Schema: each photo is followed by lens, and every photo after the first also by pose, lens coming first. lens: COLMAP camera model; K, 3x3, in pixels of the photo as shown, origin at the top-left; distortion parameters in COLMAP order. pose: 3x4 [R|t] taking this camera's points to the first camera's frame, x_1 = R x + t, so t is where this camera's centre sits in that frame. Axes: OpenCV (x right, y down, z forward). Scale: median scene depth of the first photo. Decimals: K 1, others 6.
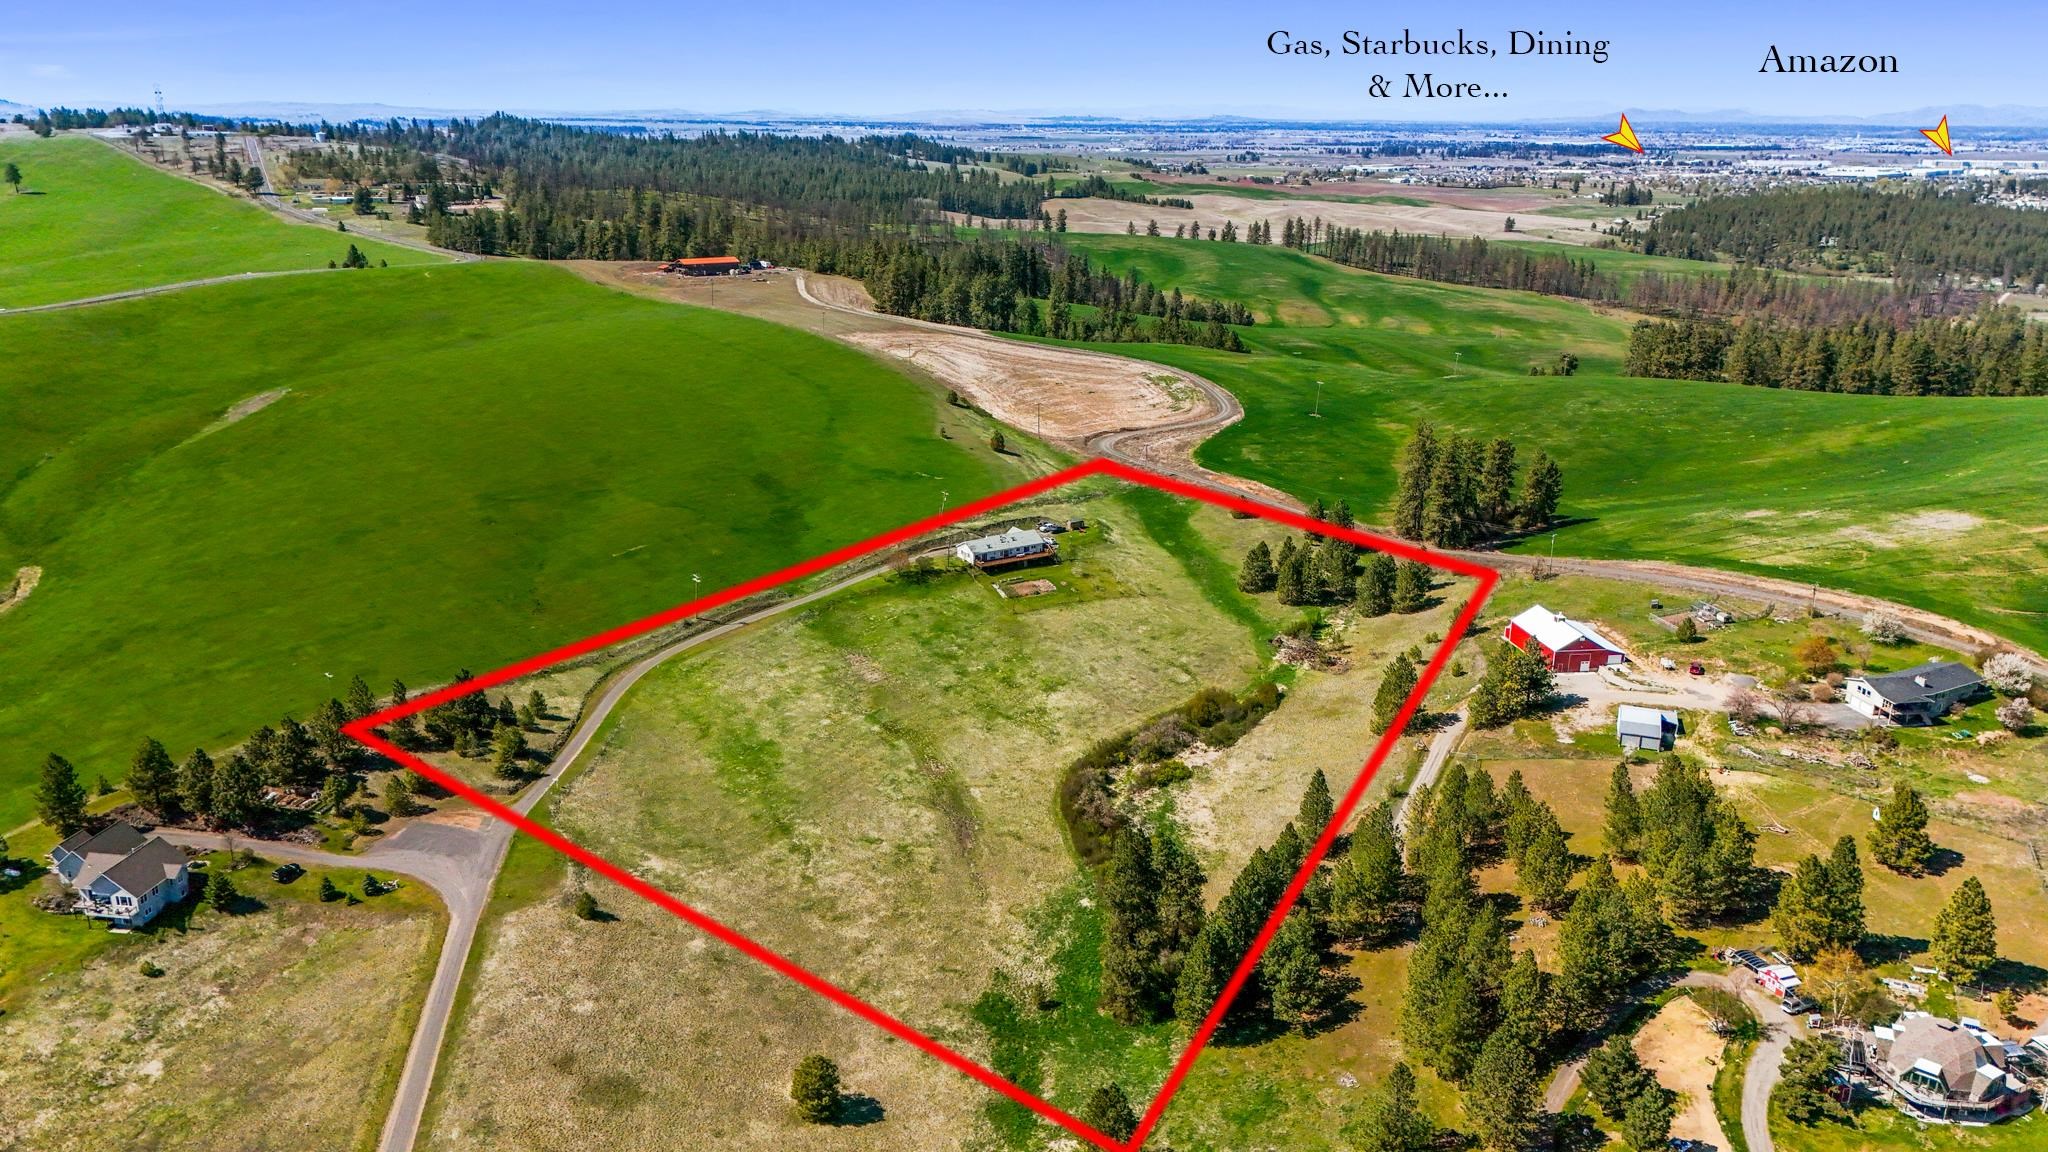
lens RADIAL K [[1481.5, 0, 1024.0], [0, 1481.5, 576.0], [0, 0, 1]] dist [0.088848, -0.089738]
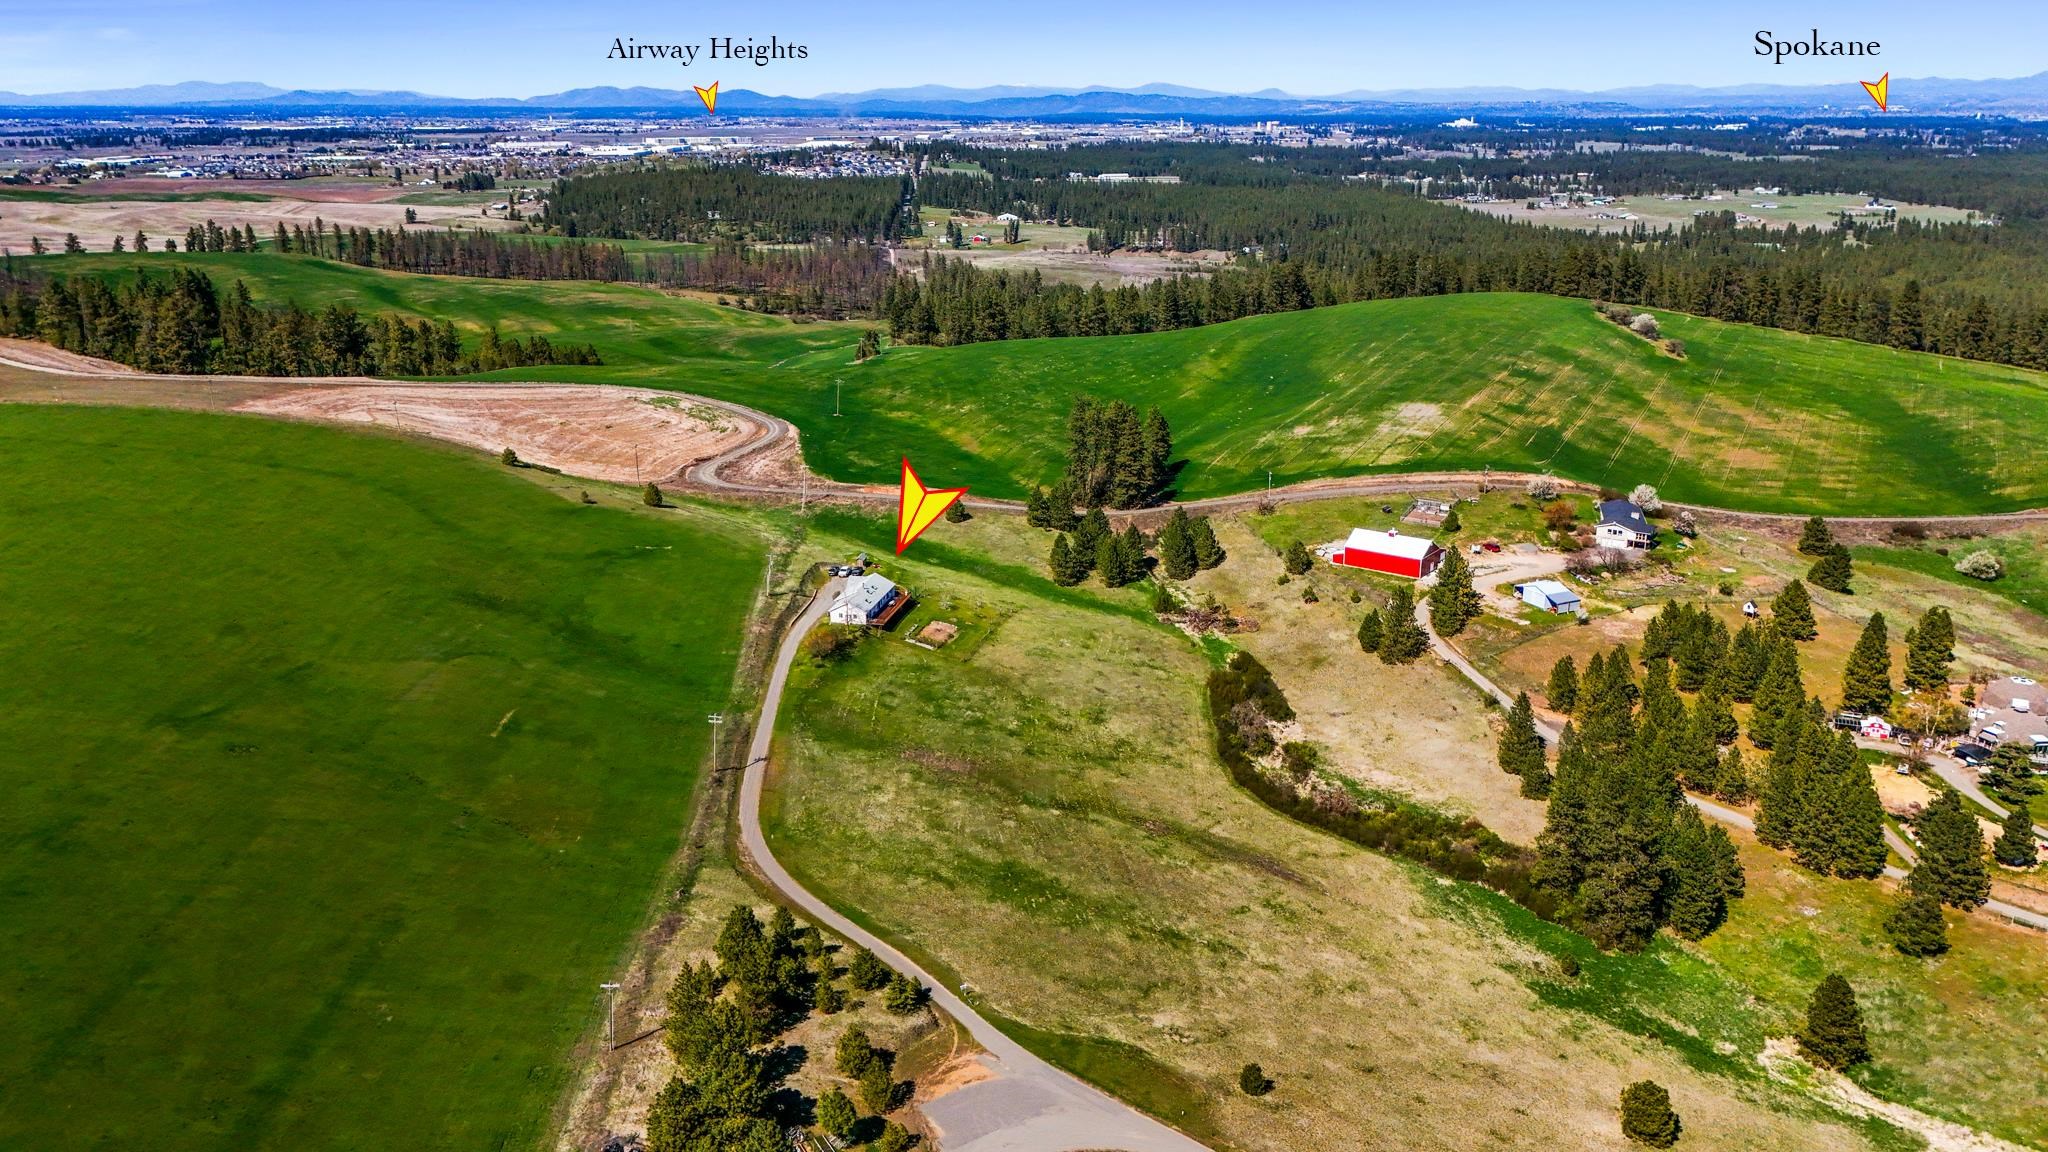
lens RADIAL K [[1536.4, 0, 1024.1], [0, 1536.4, 538.6], [0, 0, 1]] dist [0.072040, -0.105394]
pose [[0.706799, -0.206511, 0.676600, -0.629854], [0.220353, 0.973128, 0.066829, -0.106604], [-0.672220, 0.101856, 0.733312, 0.307181]]
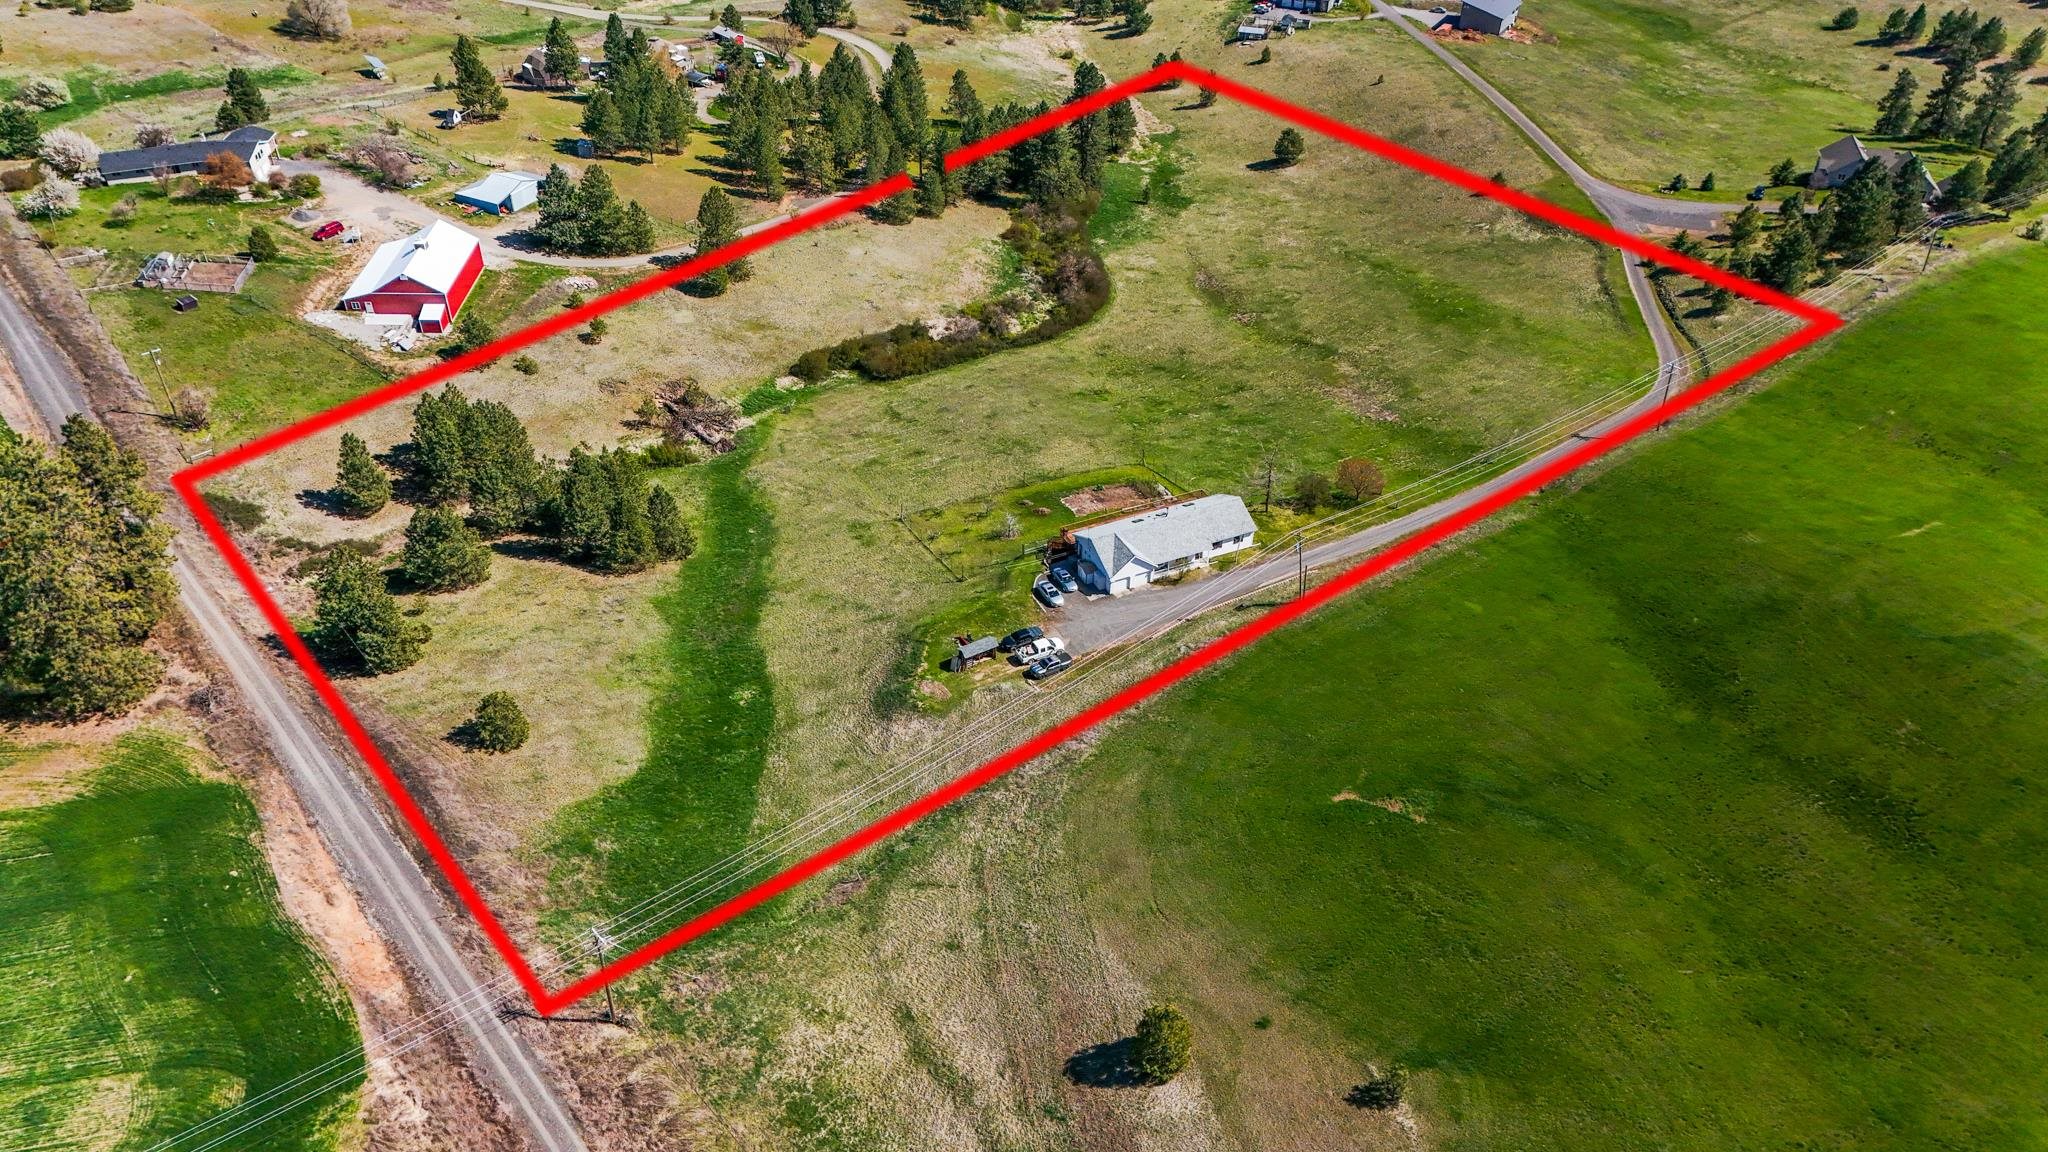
lens RADIAL K [[1481.5, 0, 1024.0], [0, 1481.5, 576.0], [0, 0, 1]] dist [0.088848, -0.089738]
pose [[-0.992804, -0.088342, 0.080851, -0.013607], [0.016006, 0.571195, 0.820658, -0.468975], [-0.118680, 0.816046, -0.565671, 1.466264]]
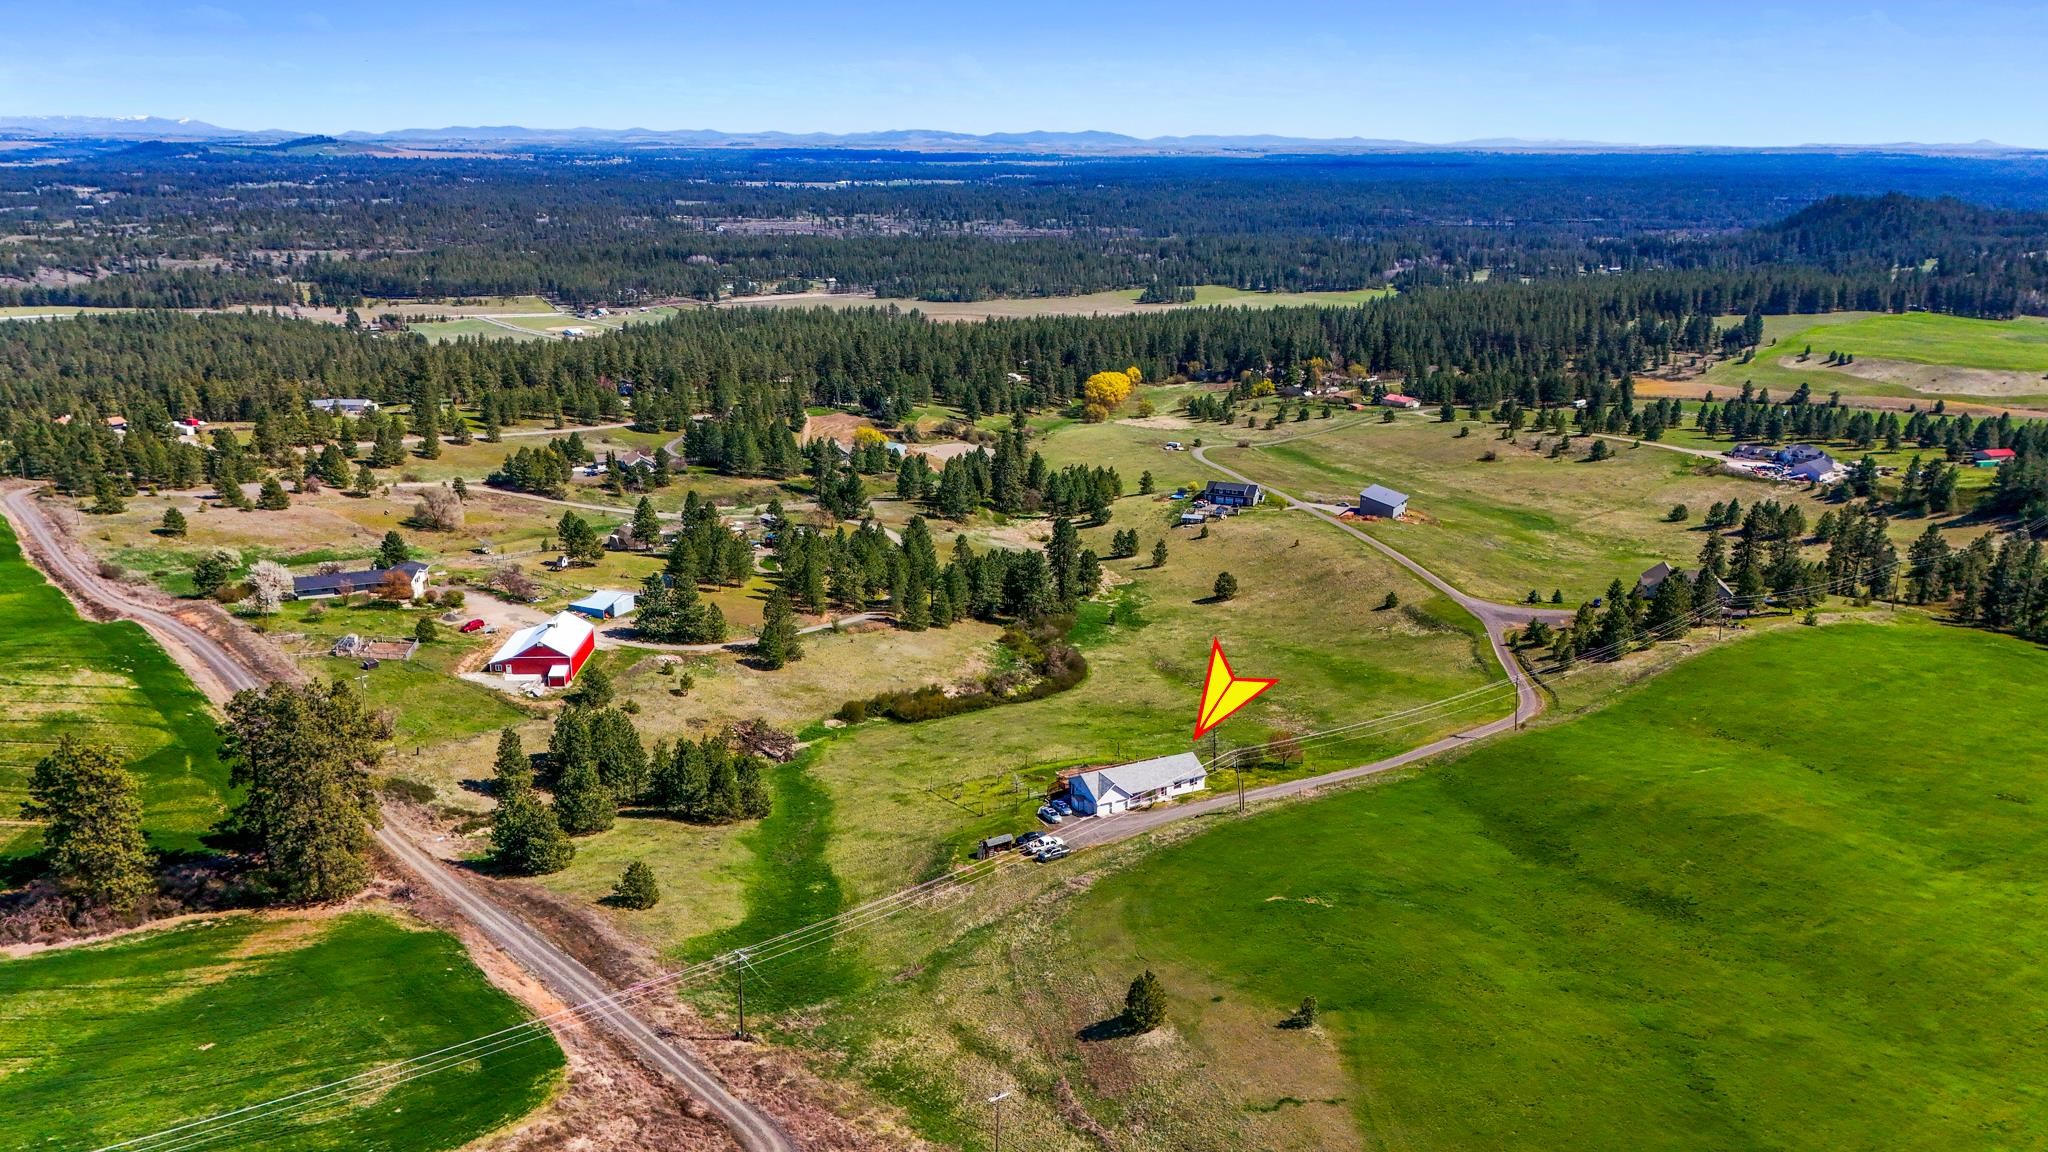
lens RADIAL K [[1455.5, 0, 1011.9], [0, 1455.5, 580.9], [0, 0, 1]] dist [0.146491, -0.248851]
pose [[-0.994380, -0.044897, 0.095883, -0.023037], [0.017549, 0.823209, 0.567468, -0.508483], [-0.104410, 0.565961, -0.817794, 1.667972]]
